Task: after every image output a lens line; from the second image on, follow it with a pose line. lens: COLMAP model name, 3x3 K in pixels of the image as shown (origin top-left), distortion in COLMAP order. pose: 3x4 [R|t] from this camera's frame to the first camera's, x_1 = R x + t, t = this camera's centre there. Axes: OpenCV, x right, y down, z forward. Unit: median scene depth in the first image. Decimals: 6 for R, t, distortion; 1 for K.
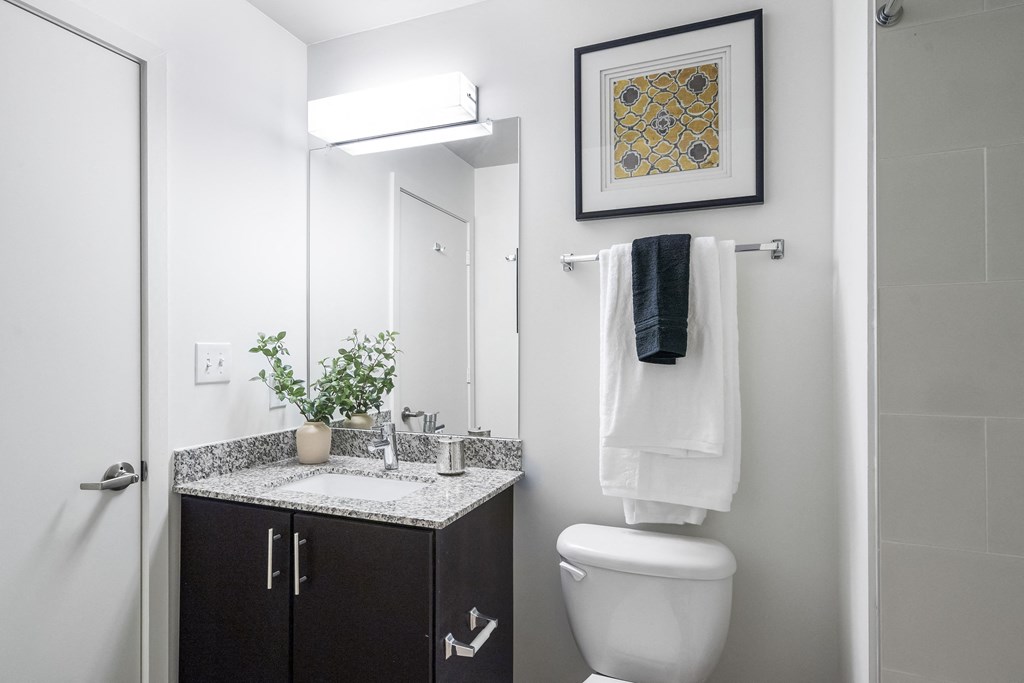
lens RADIAL K [[555.2, 0, 509.7], [0, 555.2, 345.2], [0, 0, 1]] dist [-0.002360, 0.000436]
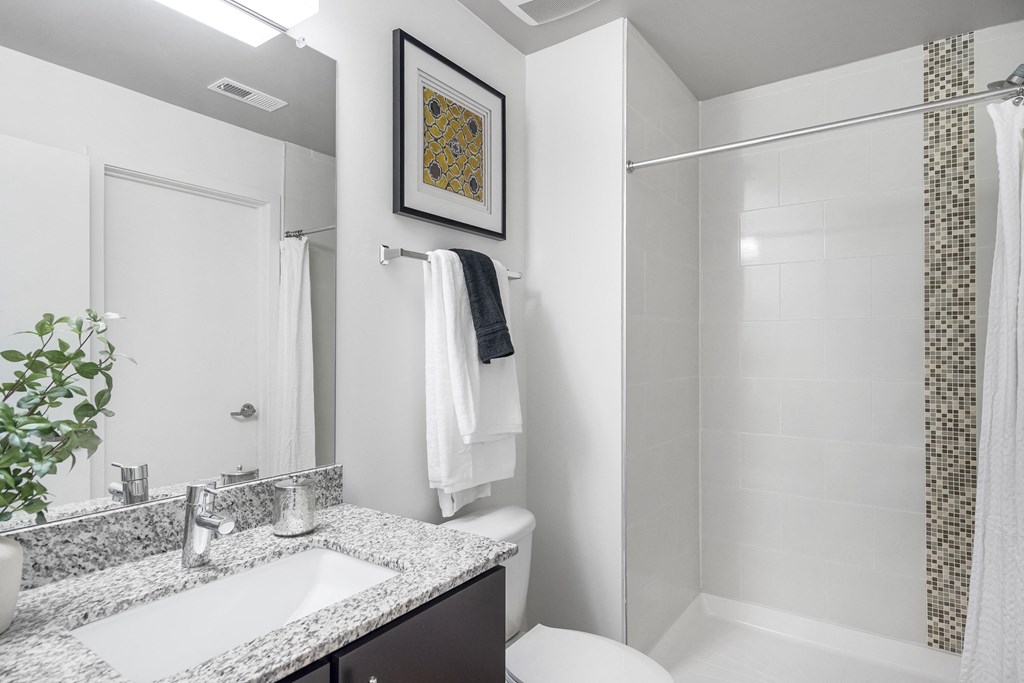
lens RADIAL K [[555.2, 0, 509.7], [0, 555.2, 345.2], [0, 0, 1]] dist [-0.002360, 0.000436]
pose [[0.233827, 0.011829, 0.972206, -0.790647], [-0.000338, 0.999927, -0.012085, 0.009147], [-0.972278, 0.002497, 0.233814, 0.645640]]
